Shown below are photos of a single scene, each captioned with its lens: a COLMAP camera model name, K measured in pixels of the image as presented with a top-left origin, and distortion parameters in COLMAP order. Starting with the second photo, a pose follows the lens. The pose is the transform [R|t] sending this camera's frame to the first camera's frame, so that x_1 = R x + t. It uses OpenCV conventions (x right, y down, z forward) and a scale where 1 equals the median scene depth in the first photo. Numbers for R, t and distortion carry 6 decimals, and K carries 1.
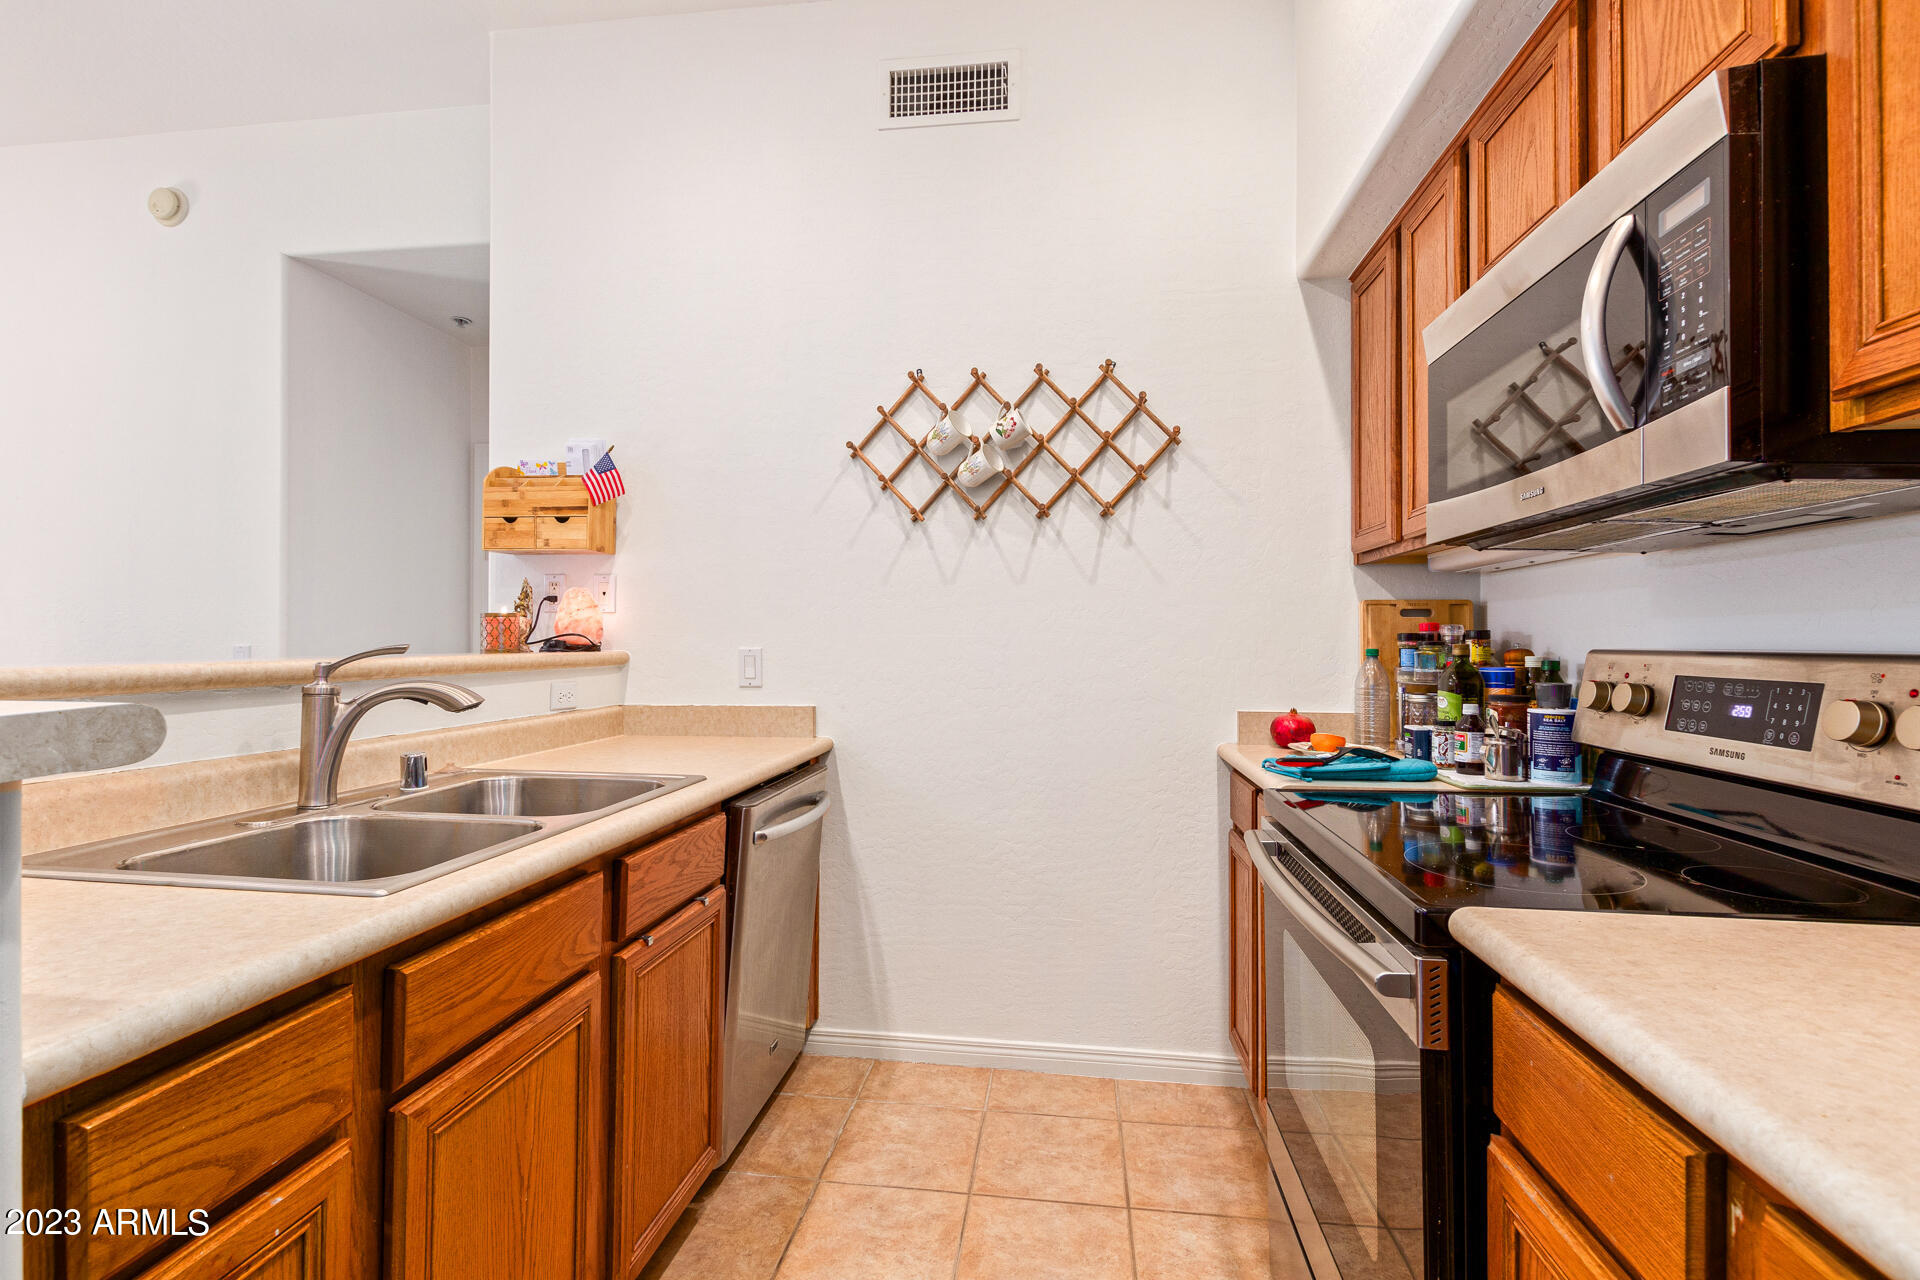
lens RADIAL K [[874.0, 0, 955.9], [0, 874.0, 634.5], [0, 0, 1]] dist [0.002973, -0.000059]
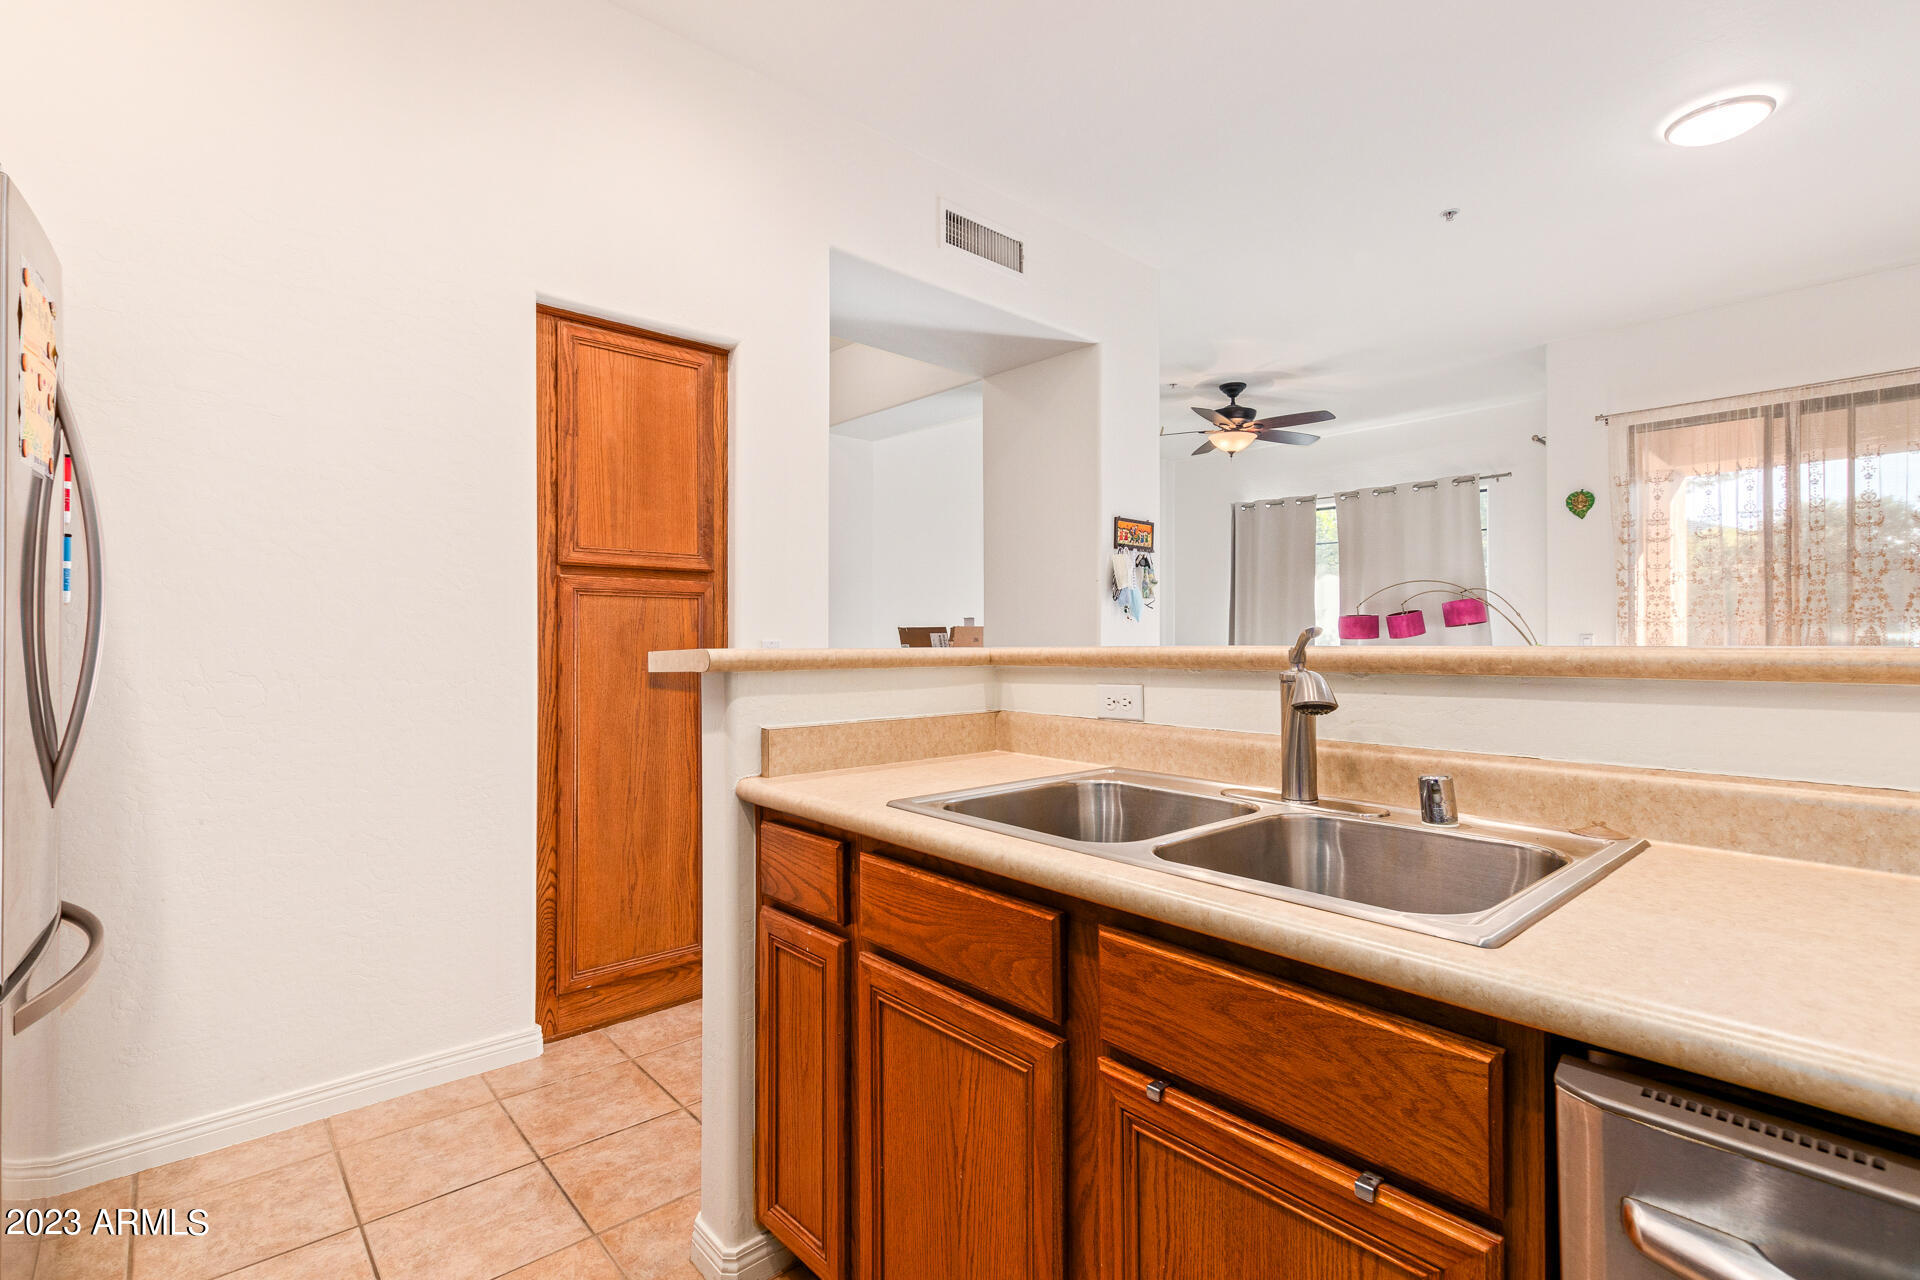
lens RADIAL K [[874.0, 0, 955.9], [0, 874.0, 634.5], [0, 0, 1]] dist [0.002973, -0.000059]
pose [[-0.653694, -0.014442, -0.756621, 0.139621], [0.002405, 0.999773, -0.021161, 0.021648], [0.756755, -0.015652, -0.653511, 0.819810]]
